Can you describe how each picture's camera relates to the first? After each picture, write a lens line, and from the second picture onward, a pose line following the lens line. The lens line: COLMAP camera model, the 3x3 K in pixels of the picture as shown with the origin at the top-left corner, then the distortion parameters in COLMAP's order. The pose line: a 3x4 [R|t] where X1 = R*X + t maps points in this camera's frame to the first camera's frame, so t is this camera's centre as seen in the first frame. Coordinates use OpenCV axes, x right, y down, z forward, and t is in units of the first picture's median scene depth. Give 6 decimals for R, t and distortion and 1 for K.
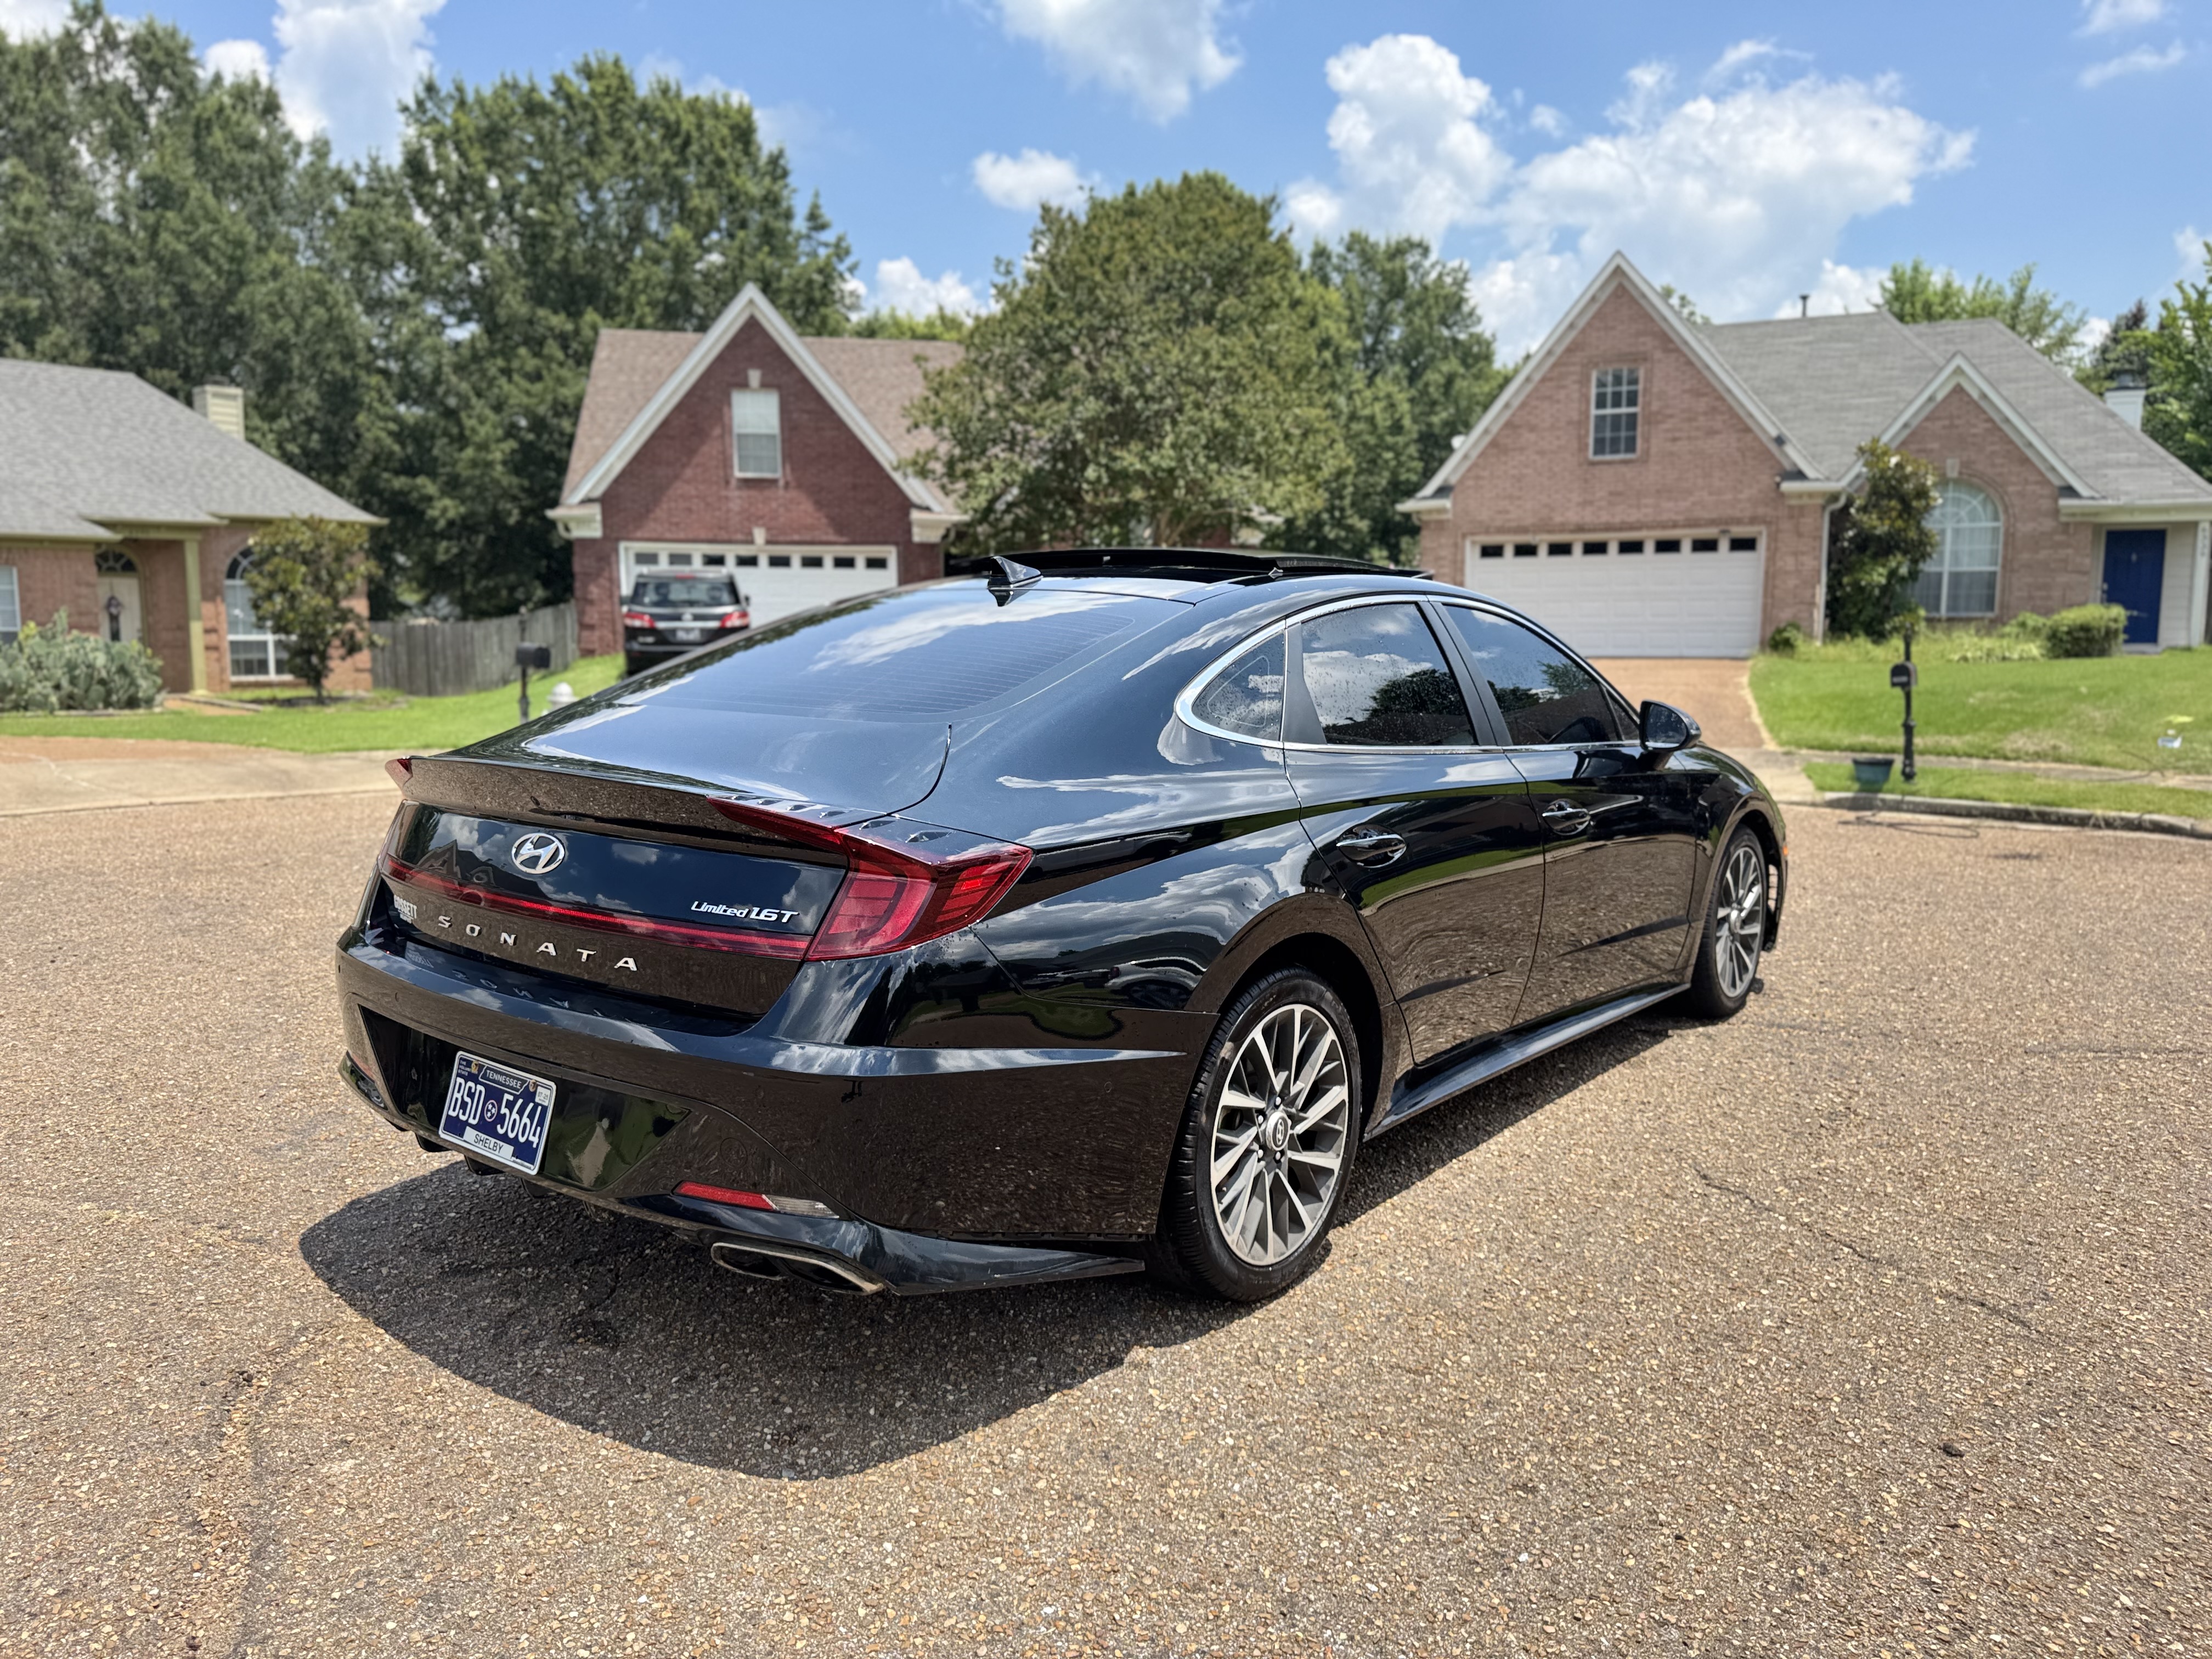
lens RADIAL K [[1576.4, 0, 1104.5], [0, 1576.4, 832.9], [0, 0, 1]] dist [0.054568, -0.067269]
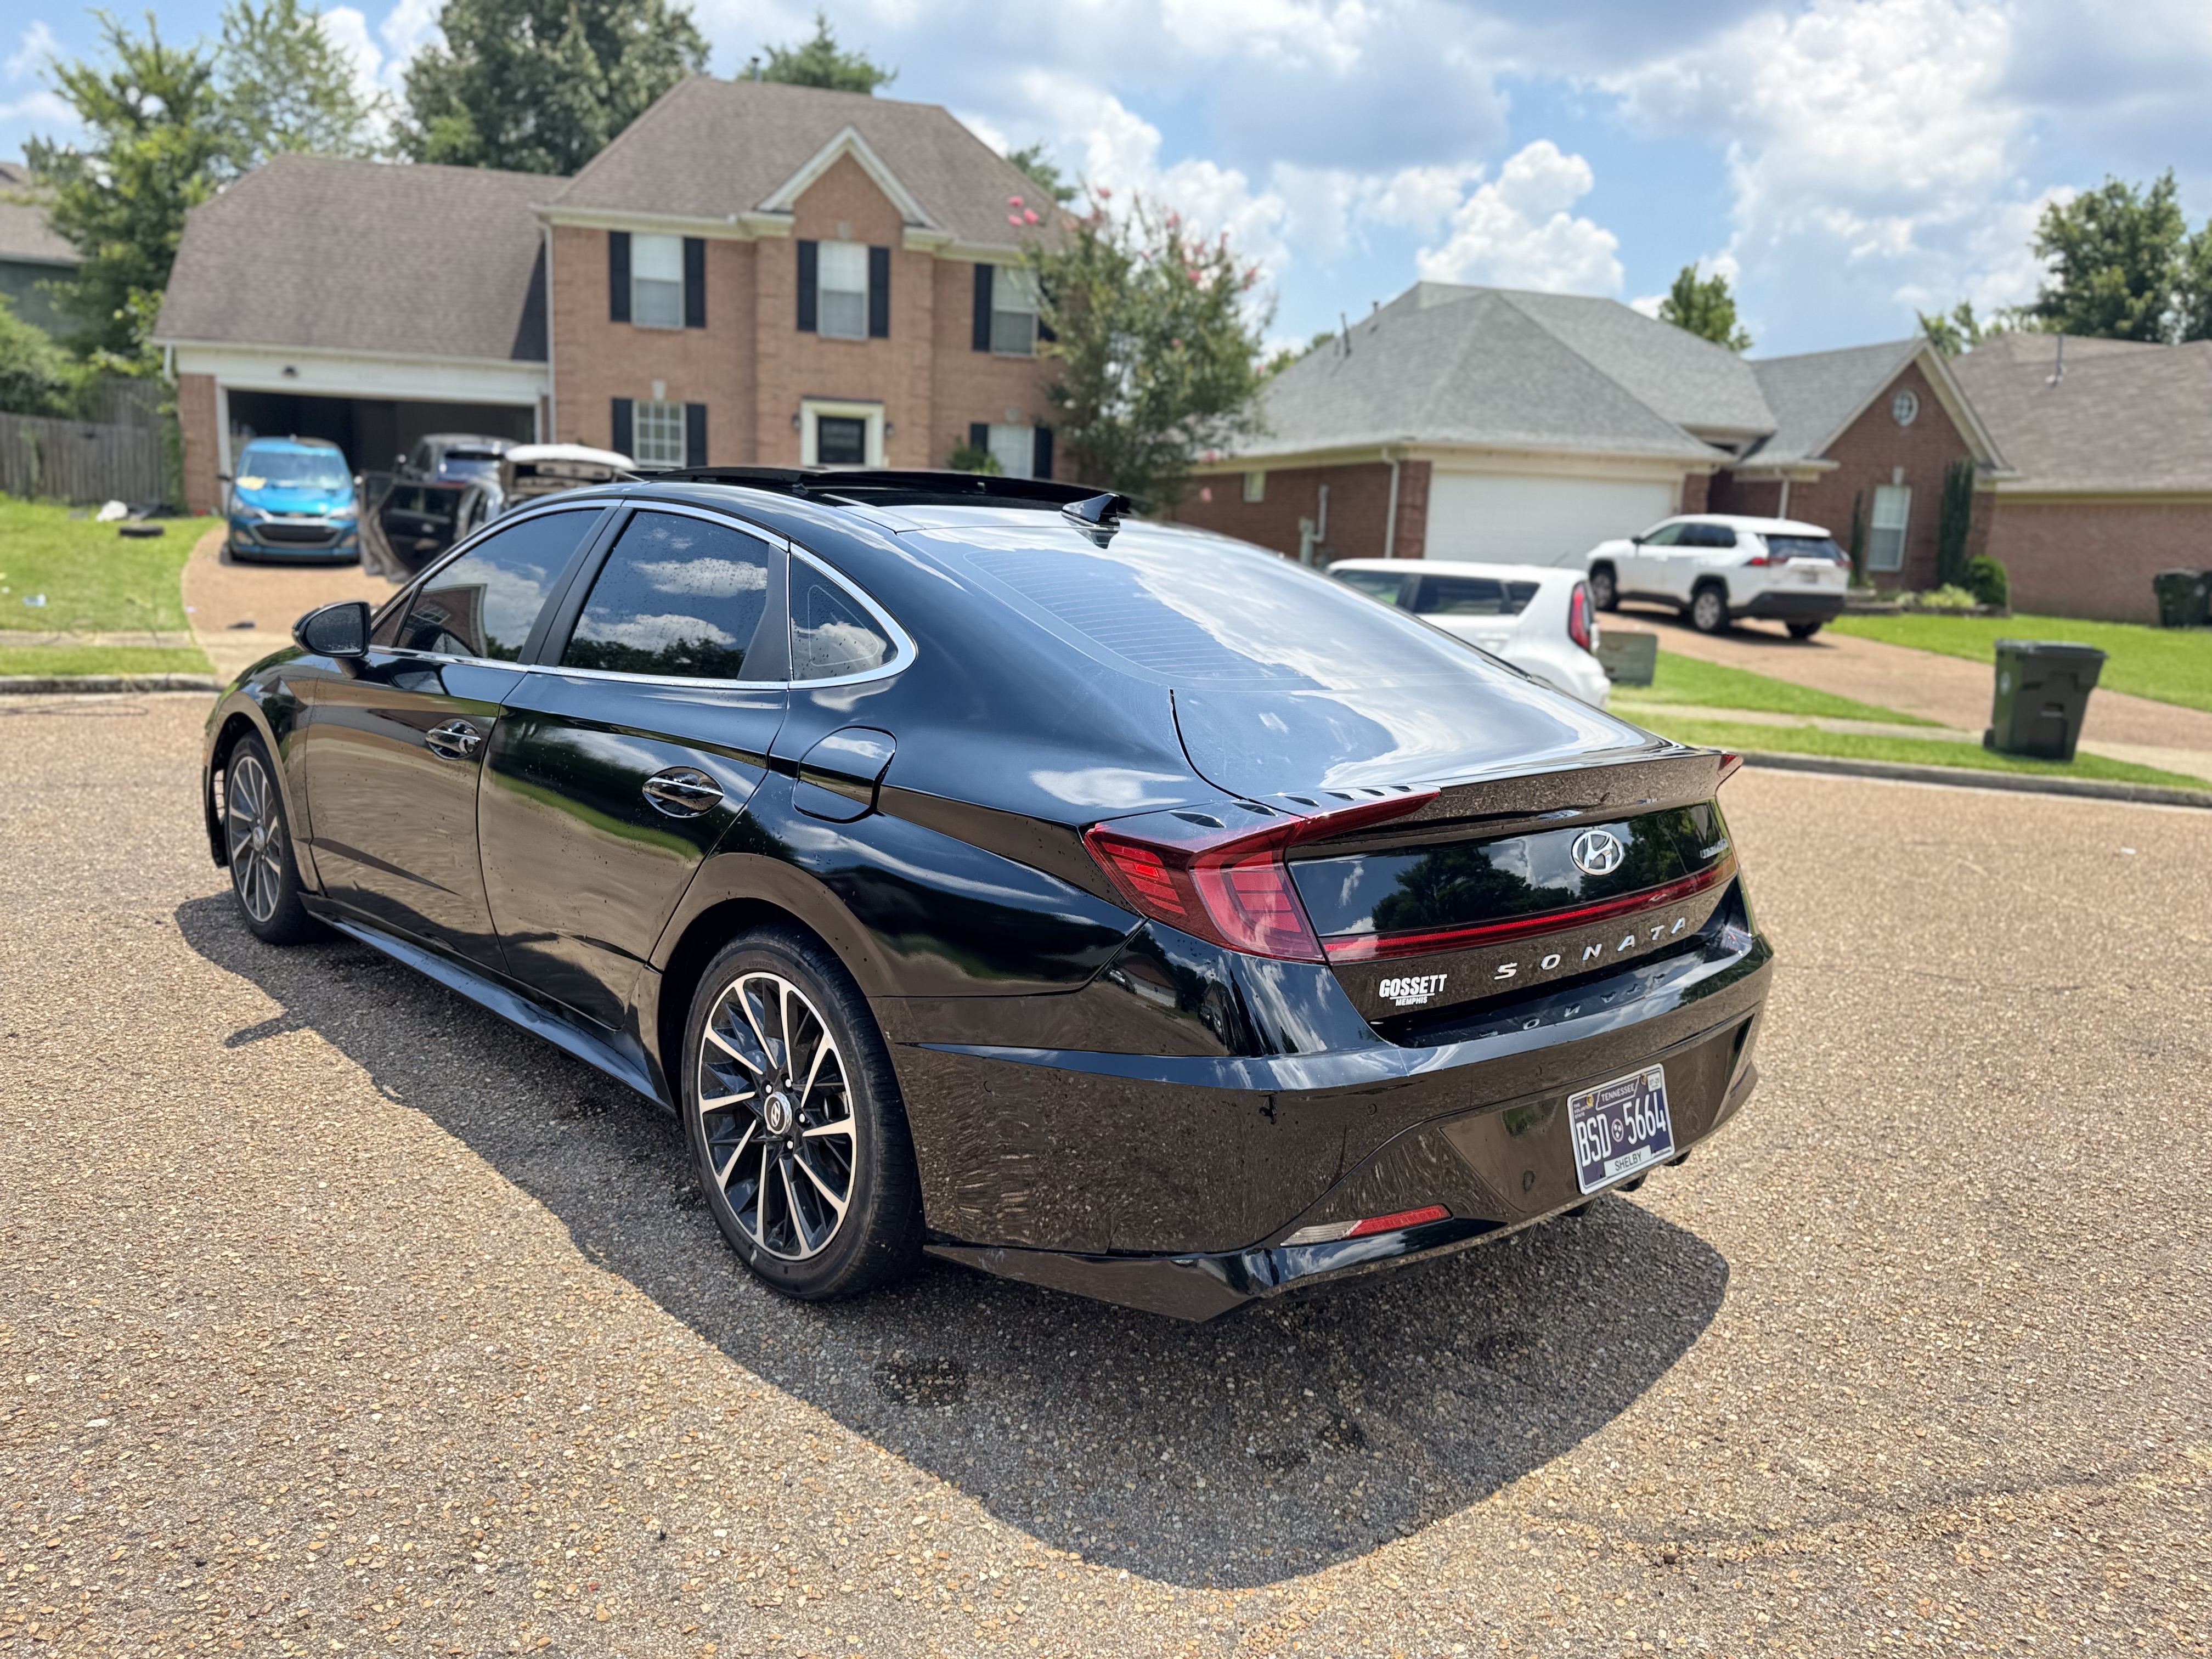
lens RADIAL K [[1576.4, 0, 1101.5], [0, 1576.4, 820.3], [0, 0, 1]] dist [0.054568, -0.067269]
pose [[0.138637, -0.176844, 0.974426, -0.130542], [0.082888, 0.982547, 0.166525, -0.018535], [-0.986868, 0.057682, 0.150876, 0.114679]]
